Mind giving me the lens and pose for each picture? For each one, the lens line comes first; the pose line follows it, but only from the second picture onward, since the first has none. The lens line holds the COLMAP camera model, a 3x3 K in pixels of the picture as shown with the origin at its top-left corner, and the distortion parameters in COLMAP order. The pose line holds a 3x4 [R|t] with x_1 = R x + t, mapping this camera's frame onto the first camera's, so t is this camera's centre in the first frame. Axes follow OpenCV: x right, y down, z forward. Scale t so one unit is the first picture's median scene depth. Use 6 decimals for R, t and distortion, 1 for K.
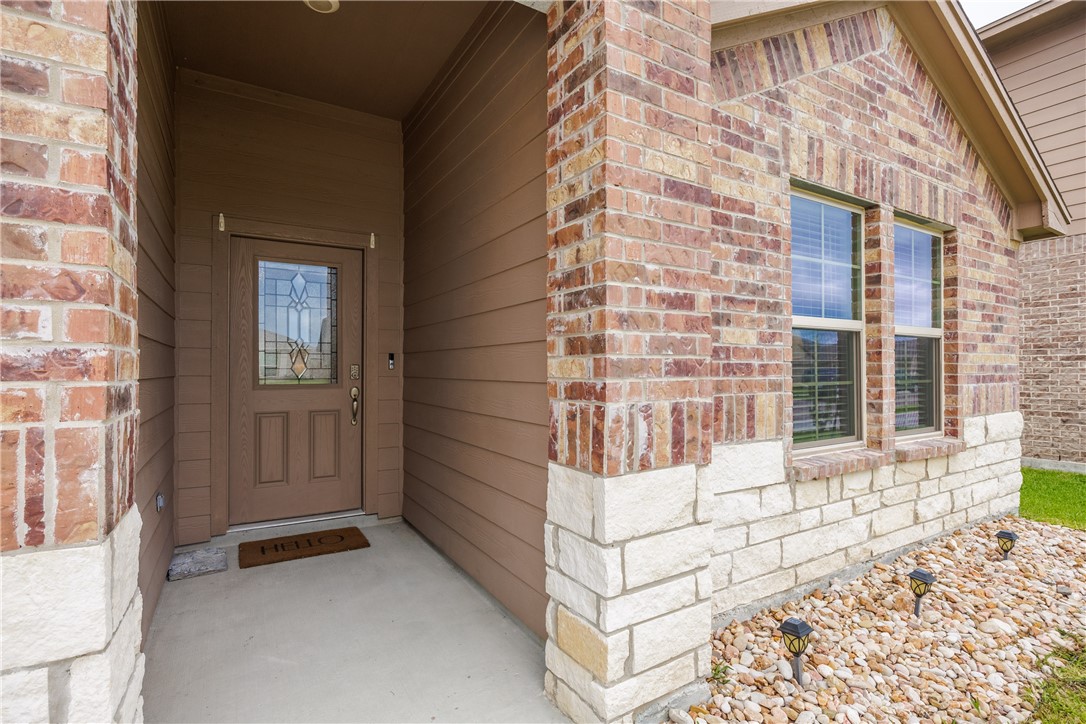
lens RADIAL K [[519.4, 0, 539.6], [0, 519.4, 368.7], [0, 0, 1]] dist [-0.001228, -0.000252]
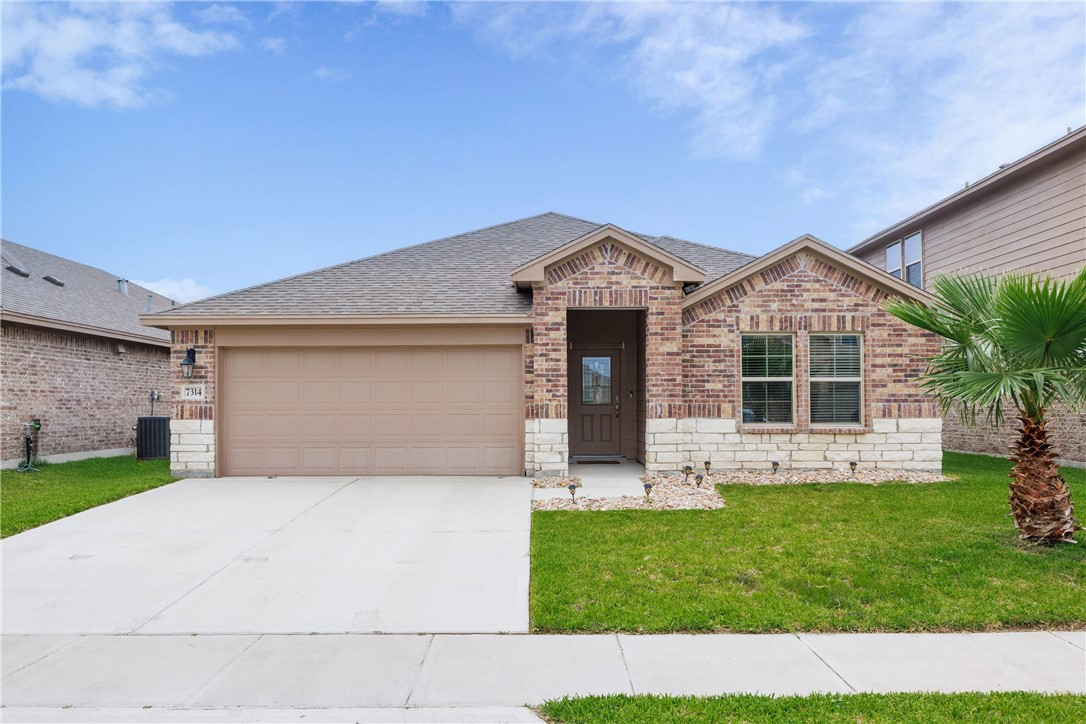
lens RADIAL K [[756.5, 0, 541.2], [0, 756.5, 344.0], [0, 0, 1]] dist [0.003555, 0.000974]
pose [[0.857674, -0.043112, -0.512384, 1.853613], [0.002006, 0.996752, -0.080508, 0.054545], [0.514190, 0.068022, 0.854974, -3.551607]]
